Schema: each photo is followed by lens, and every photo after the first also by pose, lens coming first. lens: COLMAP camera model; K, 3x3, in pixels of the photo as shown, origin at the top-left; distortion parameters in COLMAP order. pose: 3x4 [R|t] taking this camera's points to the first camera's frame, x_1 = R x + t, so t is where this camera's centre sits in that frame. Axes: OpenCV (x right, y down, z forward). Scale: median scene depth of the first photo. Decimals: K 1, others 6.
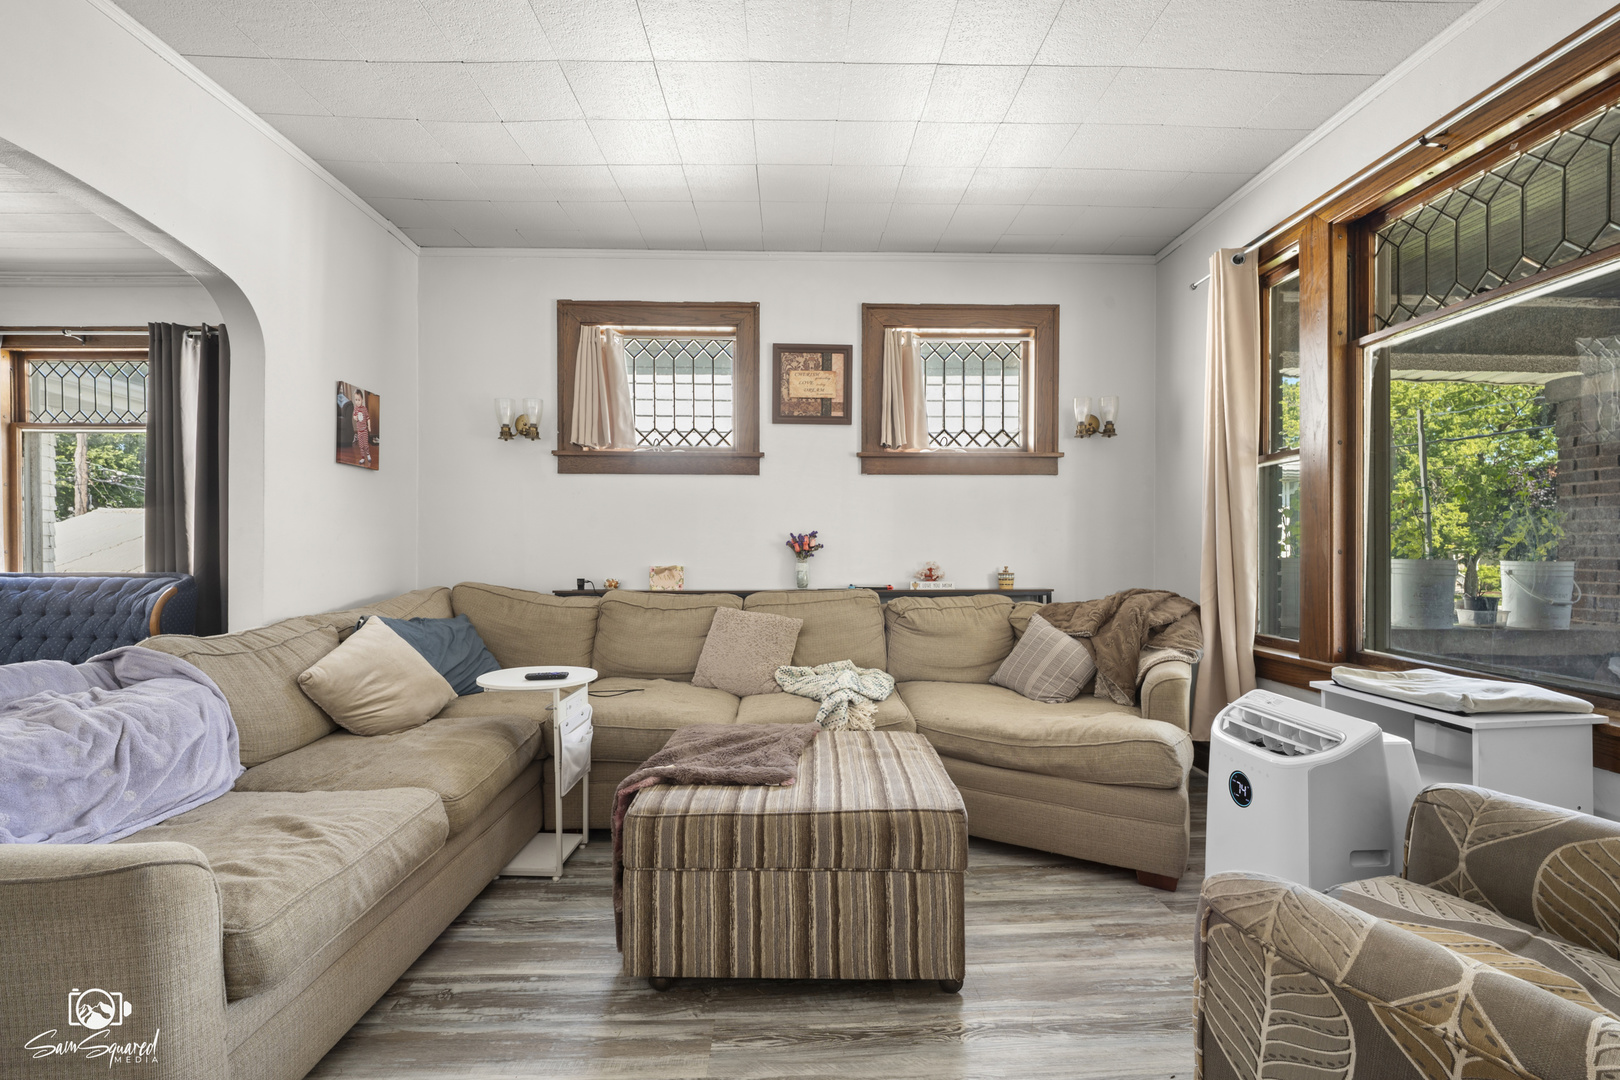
lens RADIAL K [[666.9, 0, 810.0], [0, 666.9, 540.0], [0, 0, 1]] dist [0.026636, -0.023347]
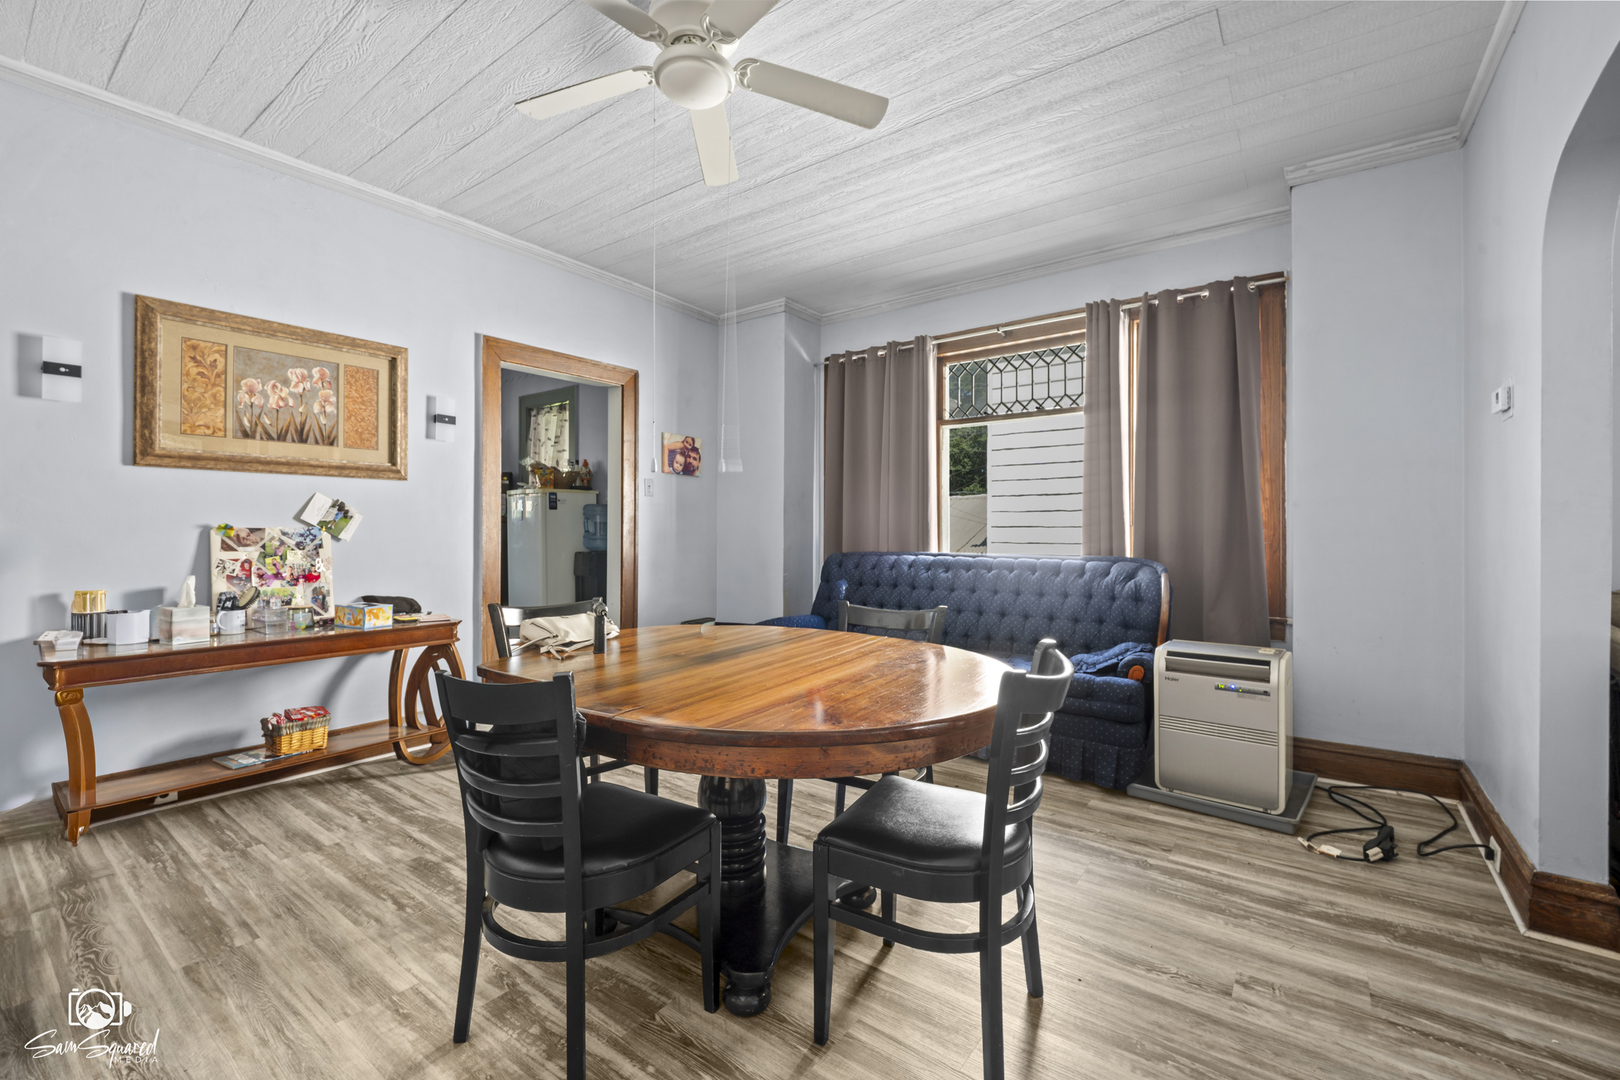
lens RADIAL K [[657.9, 0, 815.6], [0, 657.9, 525.2], [0, 0, 1]] dist [-0.000368, -0.000053]
pose [[0.794019, -0.006366, -0.607860, -0.884681], [0.003856, 0.999978, -0.005436, 0.007525], [0.607881, 0.001972, 0.794026, -0.023029]]
